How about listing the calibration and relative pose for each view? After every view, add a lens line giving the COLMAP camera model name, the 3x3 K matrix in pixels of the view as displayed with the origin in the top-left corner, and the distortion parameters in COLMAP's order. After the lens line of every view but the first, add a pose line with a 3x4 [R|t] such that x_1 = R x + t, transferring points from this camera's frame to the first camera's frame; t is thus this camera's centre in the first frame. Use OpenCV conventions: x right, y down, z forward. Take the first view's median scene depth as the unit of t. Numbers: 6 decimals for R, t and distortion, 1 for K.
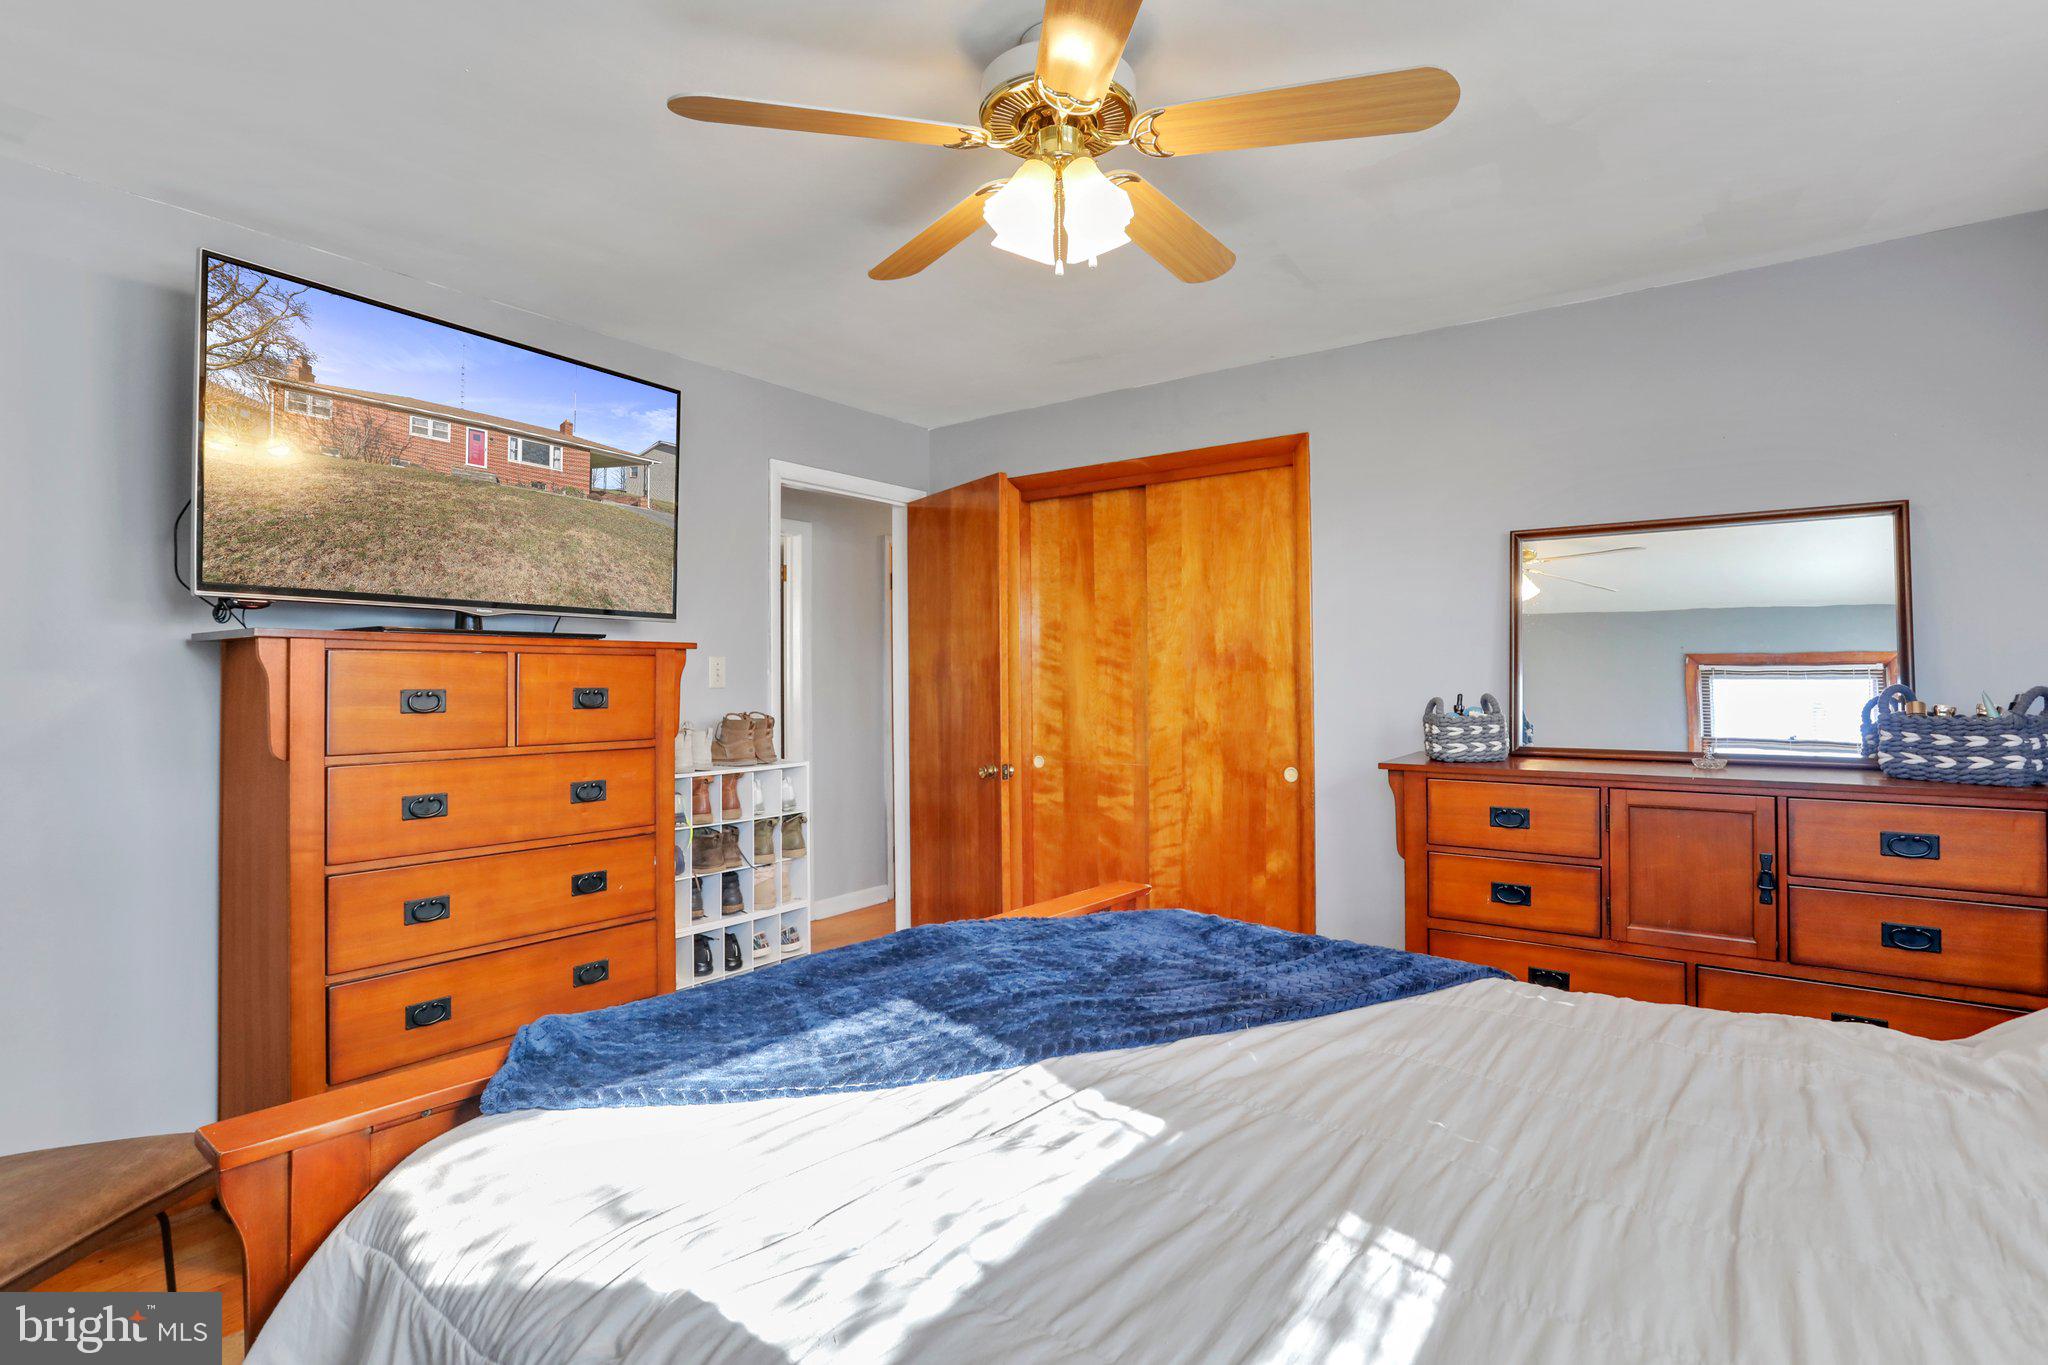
lens RADIAL K [[982.6, 0, 1011.7], [0, 982.6, 673.7], [0, 0, 1]] dist [-0.002135, -0.022376]
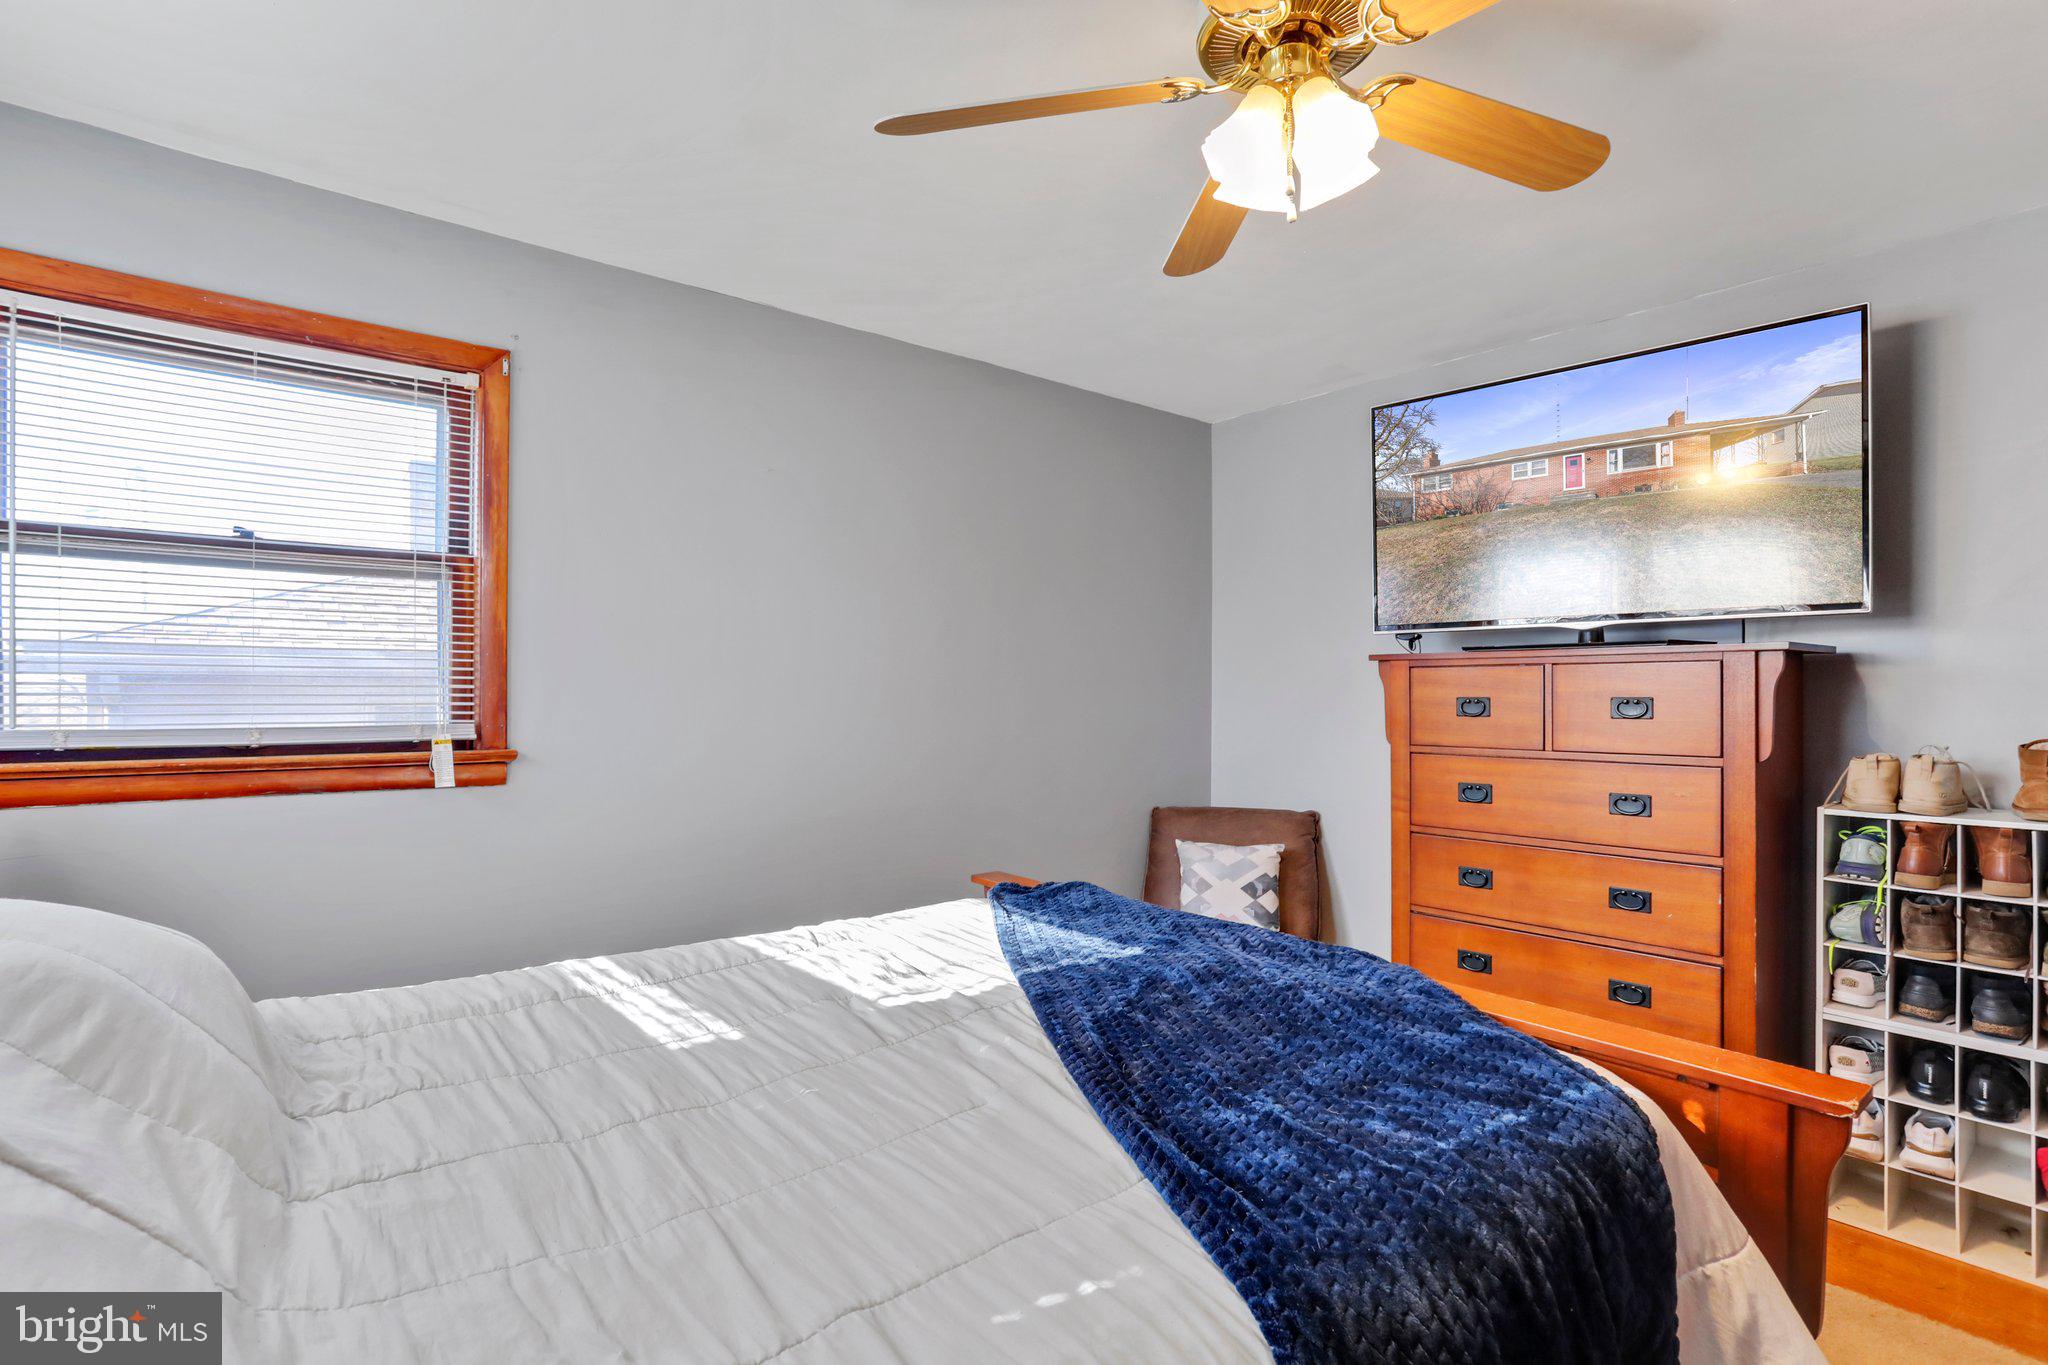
lens RADIAL K [[995.8, 0, 1020.3], [0, 995.8, 707.9], [0, 0, 1]] dist [-0.056996, 0.029127]
pose [[-0.229892, 0.018633, -0.973038, 0.707118], [0.005937, 0.999825, 0.017743, 0.005342], [0.973198, -0.001697, -0.229962, 0.722381]]
